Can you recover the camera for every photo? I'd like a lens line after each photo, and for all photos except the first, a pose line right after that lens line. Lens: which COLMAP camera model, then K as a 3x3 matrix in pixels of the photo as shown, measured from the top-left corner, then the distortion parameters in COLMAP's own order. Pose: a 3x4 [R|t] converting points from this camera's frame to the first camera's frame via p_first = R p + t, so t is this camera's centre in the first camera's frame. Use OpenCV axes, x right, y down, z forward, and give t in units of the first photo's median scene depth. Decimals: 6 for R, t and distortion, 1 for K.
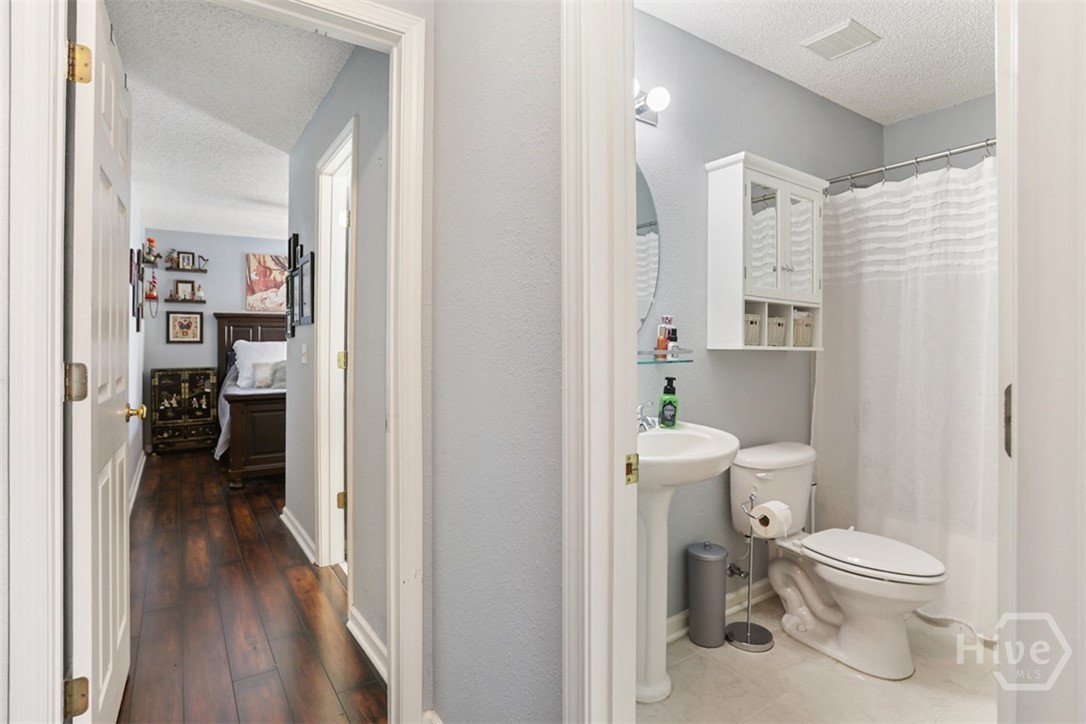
lens RADIAL K [[544.0, 0, 525.8], [0, 544.0, 340.6], [0, 0, 1]] dist [-0.047938, 0.023149]
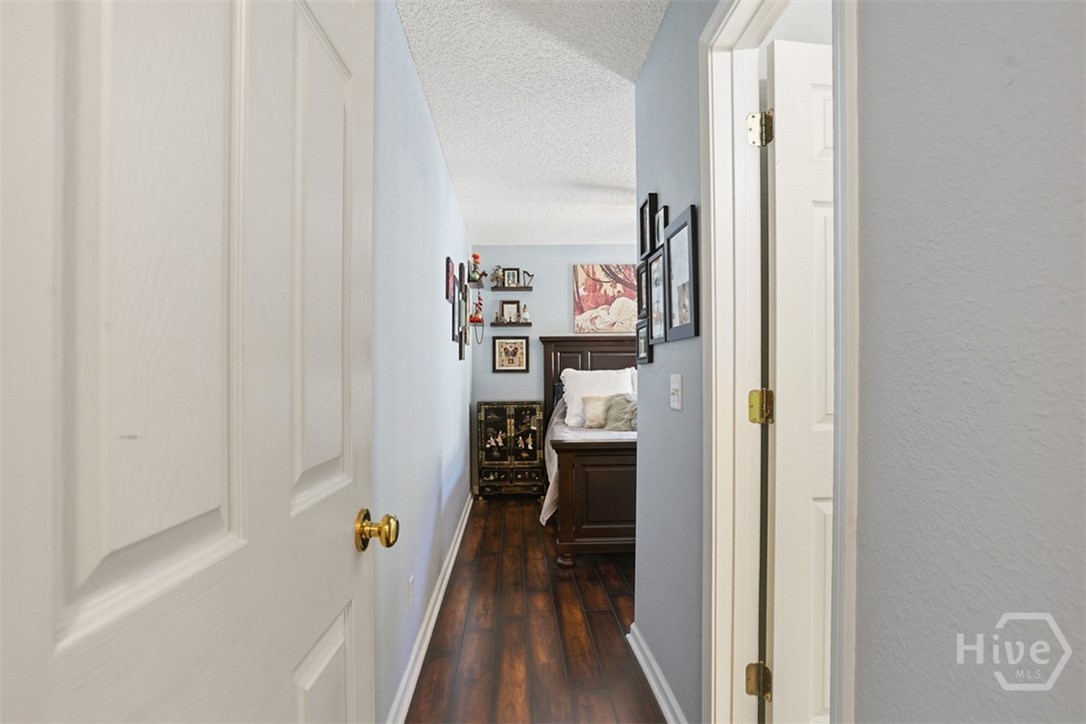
lens RADIAL K [[596.1, 0, 522.2], [0, 596.1, 361.2], [0, 0, 1]] dist [-0.031118, 0.016009]
pose [[0.847128, -0.012245, -0.531247, -0.109010], [0.005807, 0.999888, -0.013786, 0.000002], [0.531357, 0.008593, 0.847105, 0.194803]]
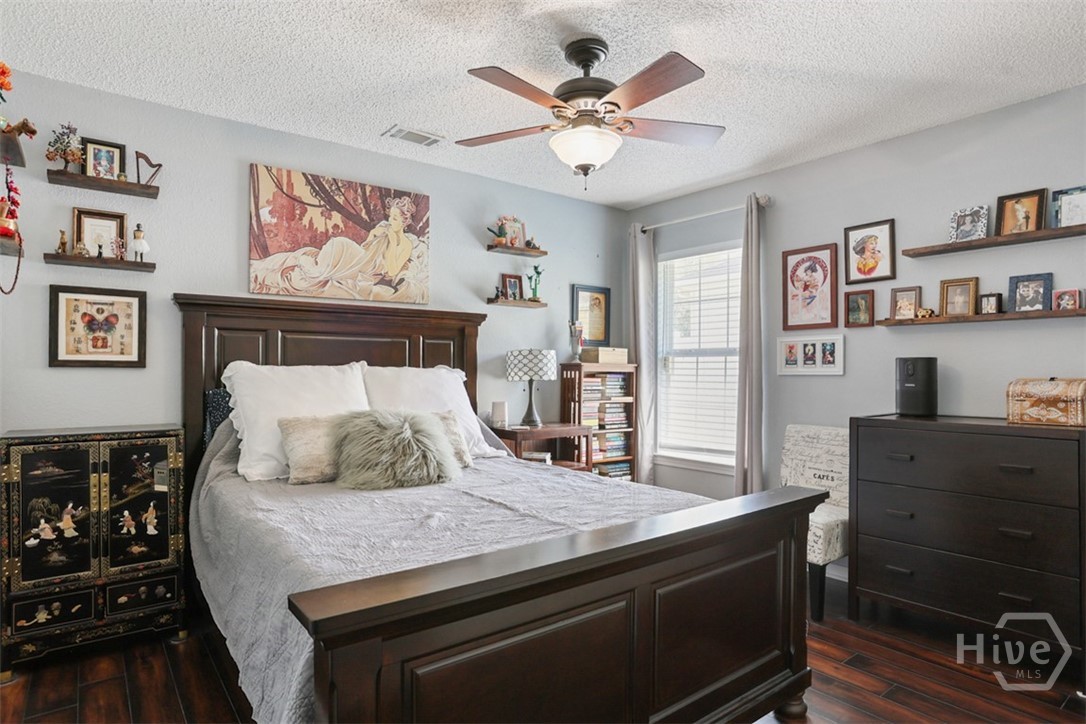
lens RADIAL K [[596.1, 0, 539.3], [0, 596.1, 365.8], [0, 0, 1]] dist [-0.031118, 0.016009]
pose [[0.996595, 0.011864, 0.081594, -0.358899], [-0.012437, 0.999901, 0.006506, -0.002892], [-0.081509, -0.007499, 0.996644, 0.556444]]
